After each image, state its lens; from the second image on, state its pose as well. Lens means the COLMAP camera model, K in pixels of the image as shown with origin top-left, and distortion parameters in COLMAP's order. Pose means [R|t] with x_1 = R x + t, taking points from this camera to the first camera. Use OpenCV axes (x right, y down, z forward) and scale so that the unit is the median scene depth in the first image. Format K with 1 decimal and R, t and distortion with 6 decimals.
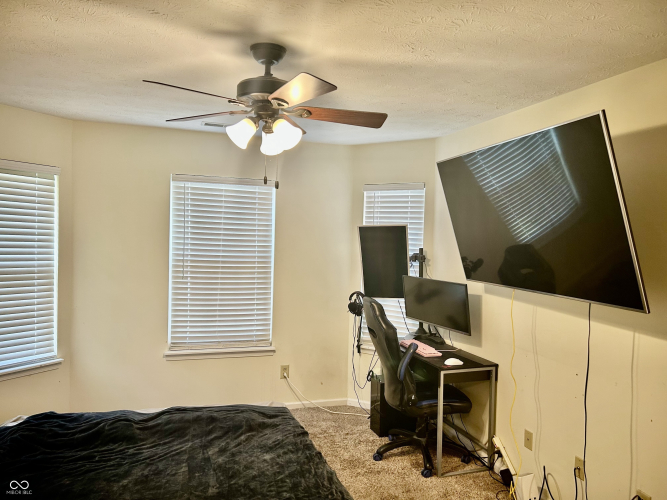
lens RADIAL K [[508.1, 0, 333.5], [0, 508.1, 250.0], [0, 0, 1]] dist [0.065309, -0.069709]
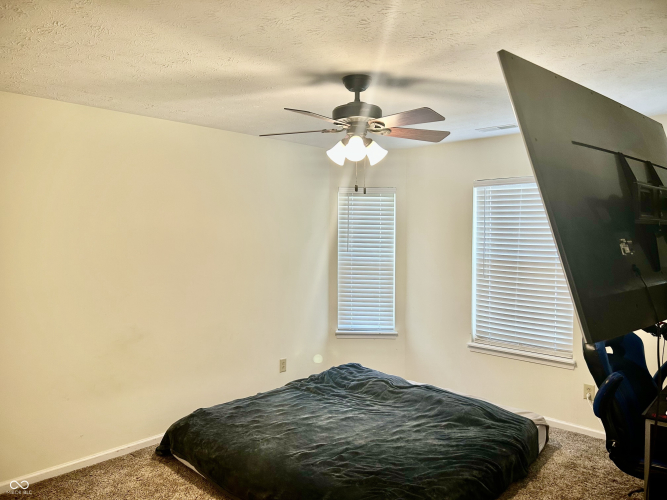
lens RADIAL K [[508.1, 0, 333.5], [0, 508.1, 250.0], [0, 0, 1]] dist [0.065309, -0.069709]
pose [[0.479786, 0.004537, -0.877374, 0.590920], [-0.015194, 0.999880, -0.003138, 0.008937], [0.877254, 0.014836, 0.479797, 0.251690]]
